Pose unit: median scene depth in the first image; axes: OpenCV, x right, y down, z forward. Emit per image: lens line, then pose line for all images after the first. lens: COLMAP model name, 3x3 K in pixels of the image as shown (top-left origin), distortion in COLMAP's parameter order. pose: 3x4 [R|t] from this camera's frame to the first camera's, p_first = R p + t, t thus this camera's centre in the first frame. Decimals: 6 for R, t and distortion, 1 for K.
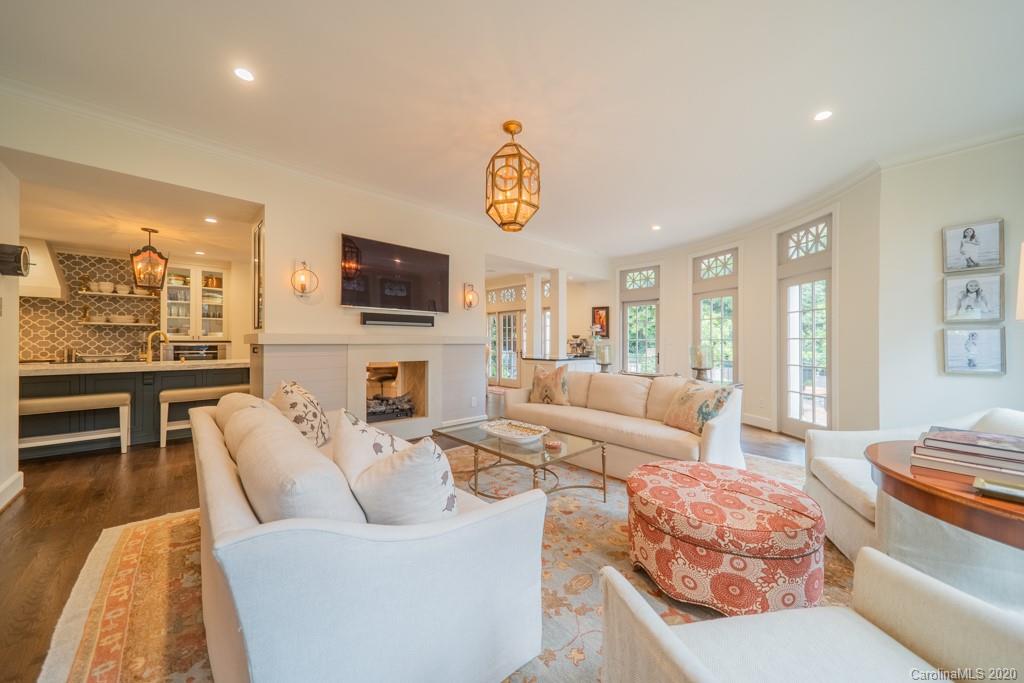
lens RADIAL K [[361.6, 0, 510.8], [0, 361.6, 340.9], [0, 0, 1]] dist [0.006950, -0.000076]
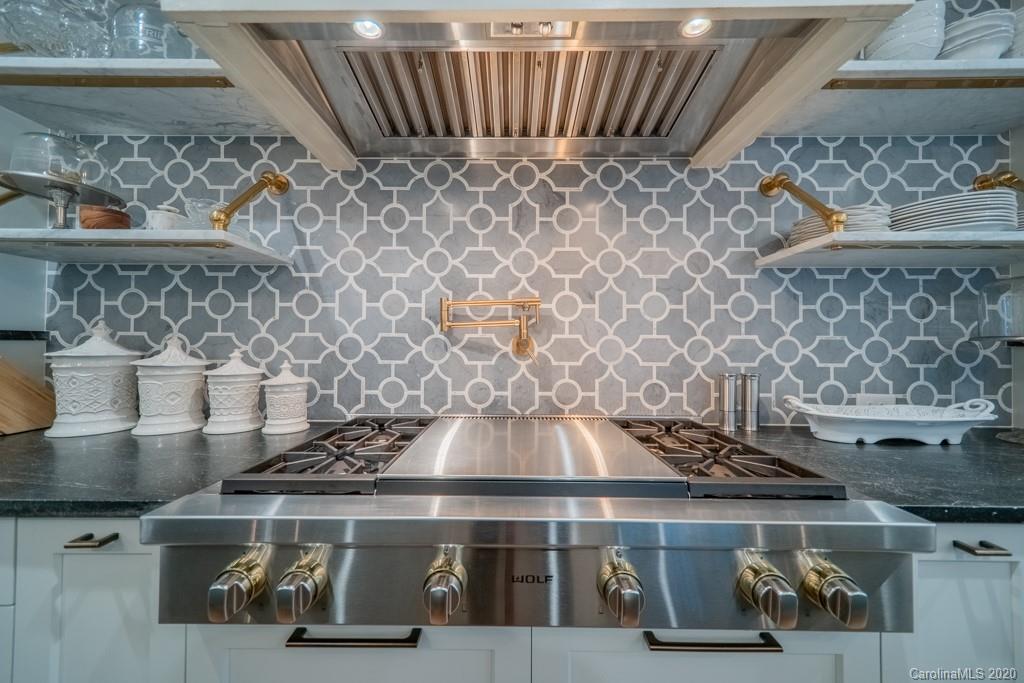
lens RADIAL K [[361.6, 0, 510.8], [0, 361.6, 340.9], [0, 0, 1]] dist [0.006950, -0.000076]
pose [[0.736773, -0.004435, -0.676126, -1.082315], [-0.000044, 0.999978, -0.006608, 0.003297], [0.676141, 0.004898, 0.736756, 0.694106]]
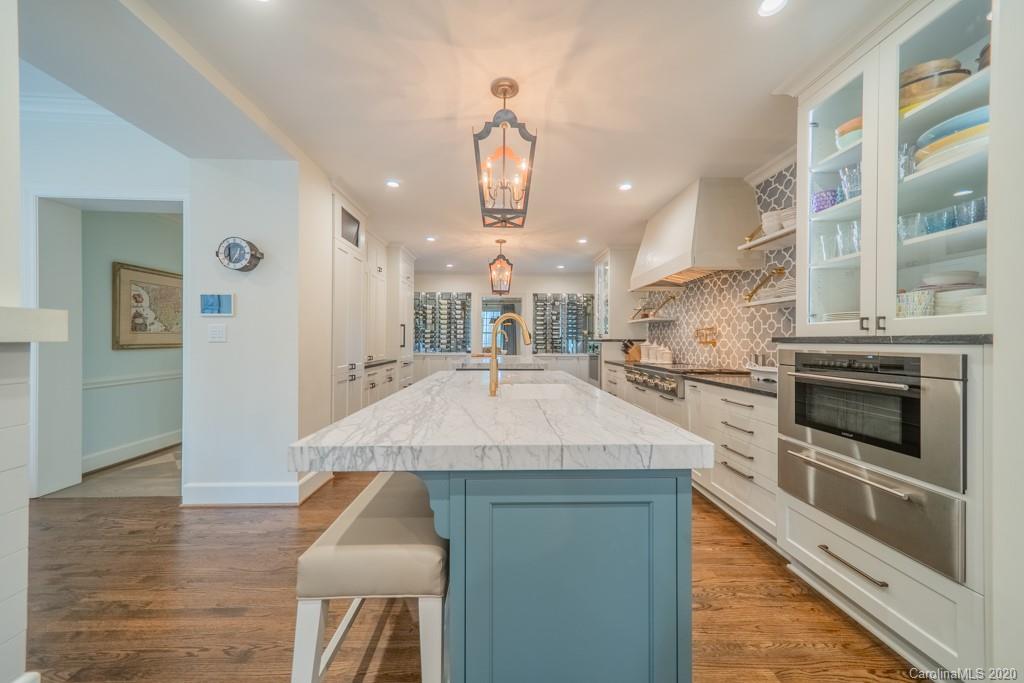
lens RADIAL K [[361.6, 0, 510.8], [0, 361.6, 340.9], [0, 0, 1]] dist [0.006950, -0.000076]
pose [[-0.647227, -0.004385, -0.762285, -0.512916], [-0.001514, 0.999989, -0.004467, 0.004429], [0.762296, -0.001737, -0.647226, 0.998078]]
